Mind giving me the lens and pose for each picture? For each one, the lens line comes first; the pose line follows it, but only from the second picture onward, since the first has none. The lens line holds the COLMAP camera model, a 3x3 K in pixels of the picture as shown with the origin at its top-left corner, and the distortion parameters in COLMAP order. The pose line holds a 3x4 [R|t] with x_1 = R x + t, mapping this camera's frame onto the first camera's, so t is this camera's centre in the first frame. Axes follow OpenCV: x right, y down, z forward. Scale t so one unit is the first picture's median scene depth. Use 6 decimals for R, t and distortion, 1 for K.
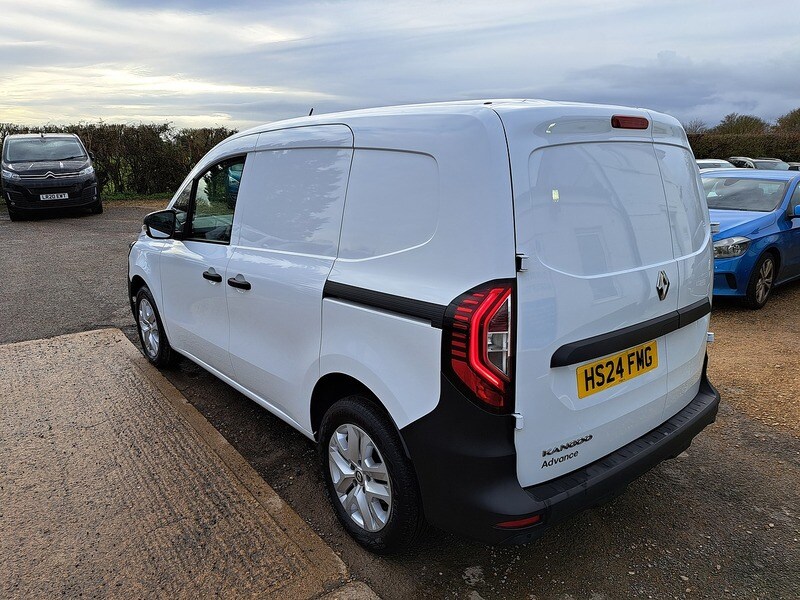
lens RADIAL K [[572.2, 0, 400.6], [0, 572.2, 300.5], [0, 0, 1]] dist [0.056104, -0.048904]
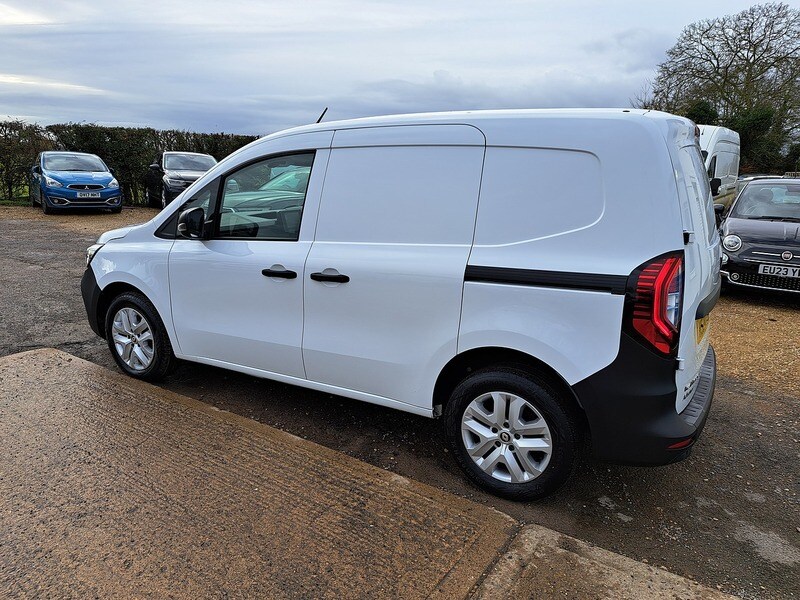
lens RADIAL K [[572.2, 0, 403.3], [0, 572.2, 305.5], [0, 0, 1]] dist [0.056104, -0.048904]
pose [[0.940152, -0.063284, 0.334828, -0.642365], [0.064150, 0.997904, 0.008483, 0.026134], [-0.334663, 0.013504, 0.942241, -0.000739]]
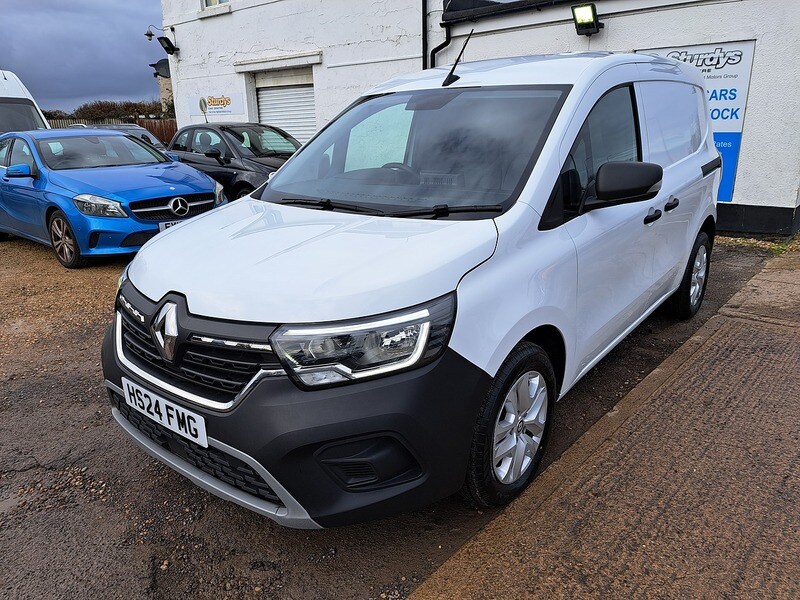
lens RADIAL K [[572.2, 0, 397.0], [0, 572.2, 298.8], [0, 0, 1]] dist [0.056104, -0.048904]
pose [[-0.192895, -0.291442, 0.936938, -1.624982], [0.262539, 0.904727, 0.335474, -0.479554], [-0.945444, 0.310694, -0.098002, 2.128282]]
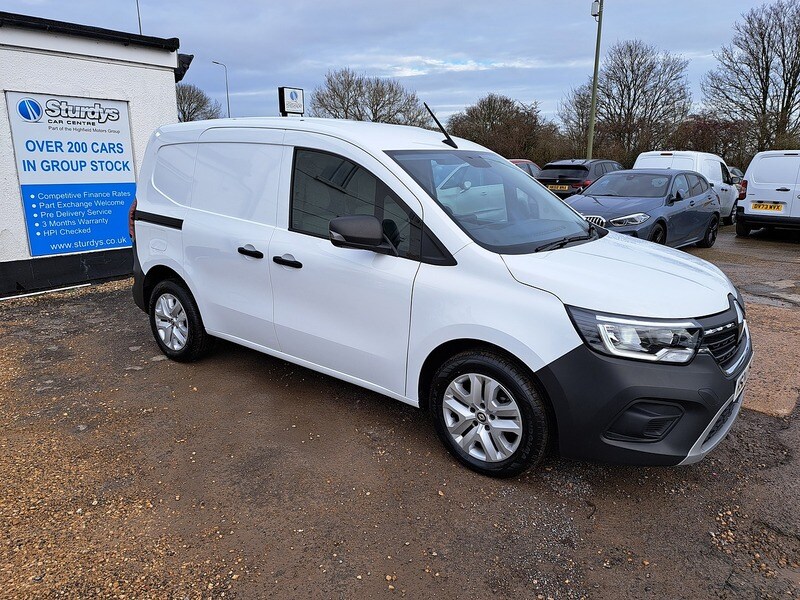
lens RADIAL K [[572.2, 0, 400.7], [0, 572.2, 304.3], [0, 0, 1]] dist [0.056104, -0.048904]
pose [[-0.977827, 0.038533, -0.205840, 0.166032], [-0.064656, 0.879353, 0.471760, -0.805750], [0.199185, 0.474608, -0.857364, 3.268048]]
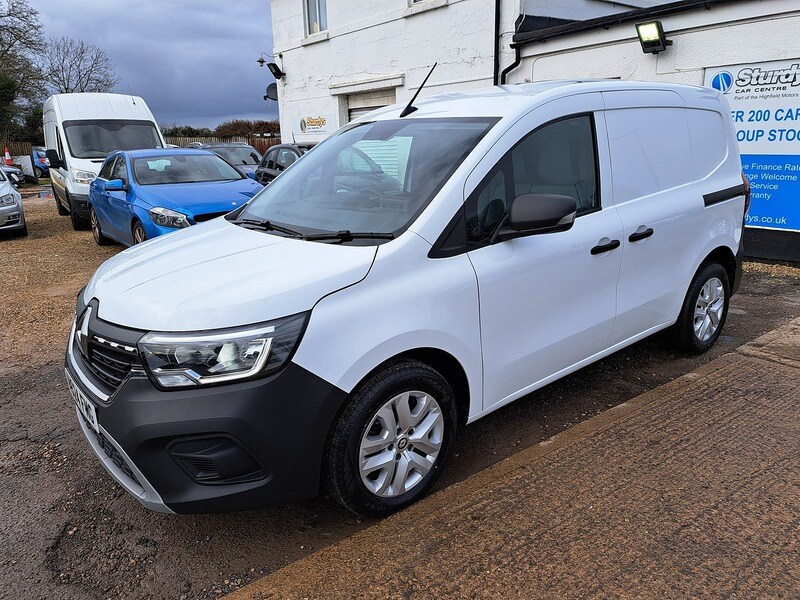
lens RADIAL K [[572.2, 0, 403.8], [0, 572.2, 298.2], [0, 0, 1]] dist [0.056104, -0.048904]
pose [[0.005006, -0.273365, 0.961897, -1.723984], [0.269352, 0.926727, 0.261968, -0.408996], [-0.963029, 0.257778, 0.078270, 1.759689]]
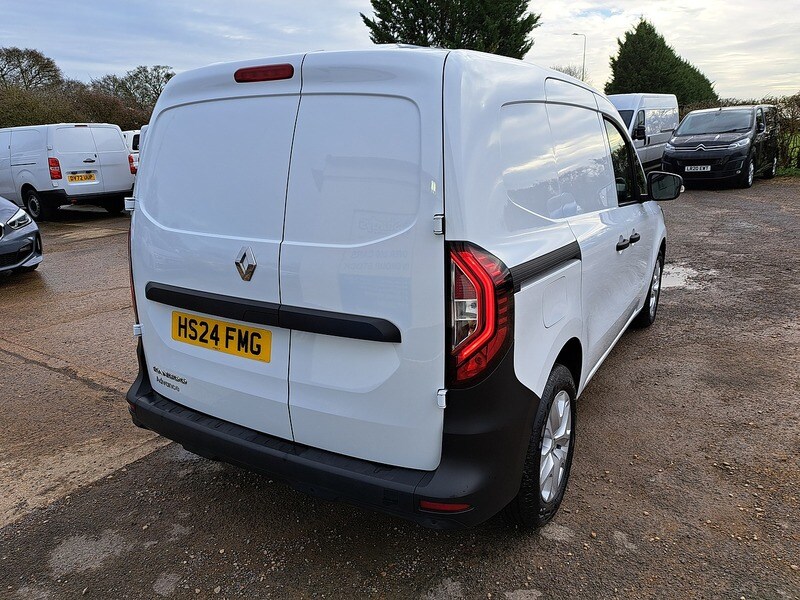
lens RADIAL K [[572.2, 0, 409.1], [0, 572.2, 306.3], [0, 0, 1]] dist [0.056104, -0.048904]
pose [[0.343591, 0.257095, -0.903243, 1.271609], [-0.212048, 0.958198, 0.192074, -0.174571], [0.914867, 0.125536, 0.383744, 0.857286]]
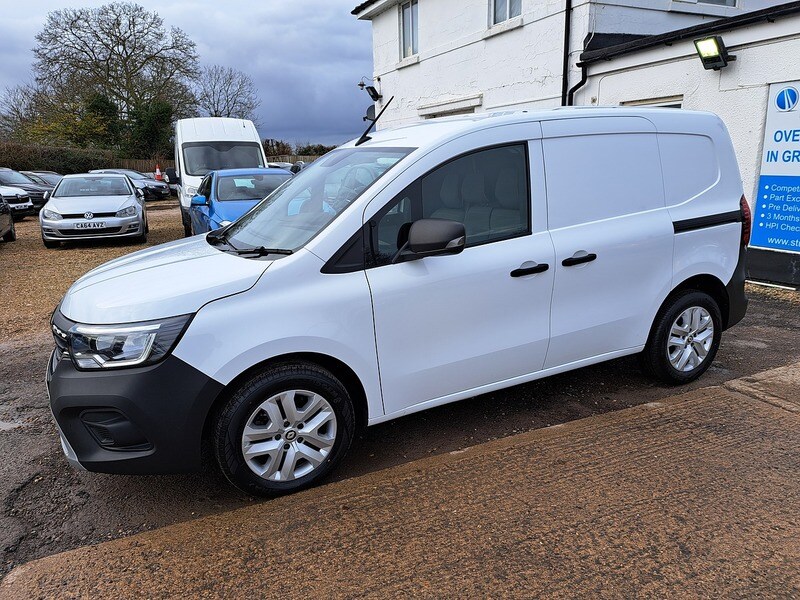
lens RADIAL K [[572.2, 0, 408.0], [0, 572.2, 303.9], [0, 0, 1]] dist [0.056104, -0.048904]
pose [[0.214800, -0.253075, 0.943300, -1.790429], [0.267405, 0.944177, 0.192419, -0.315559], [-0.939338, 0.210911, 0.270482, 1.322105]]
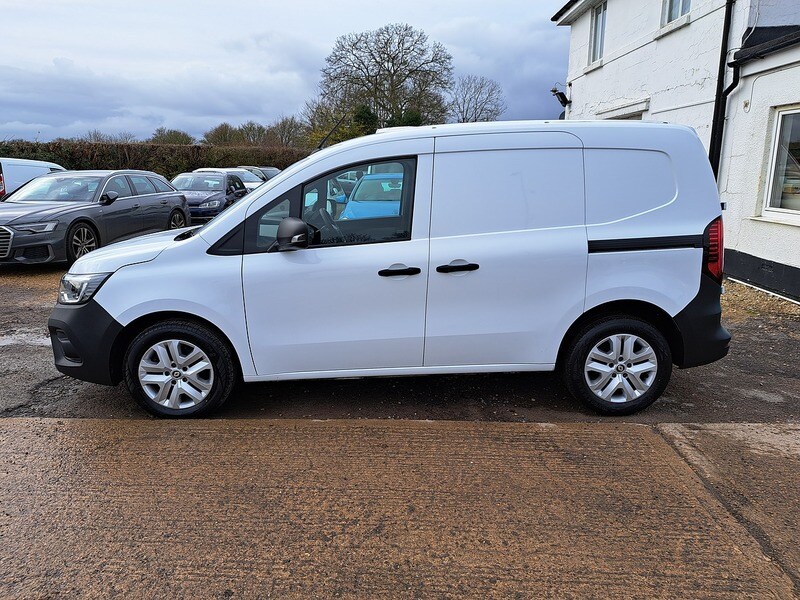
lens RADIAL K [[572.2, 0, 396.6], [0, 572.2, 298.2], [0, 0, 1]] dist [0.056104, -0.048904]
pose [[0.621252, -0.185245, 0.761400, -1.583864], [0.201460, 0.976753, 0.073261, -0.100225], [-0.757271, 0.107879, 0.644129, 0.472359]]
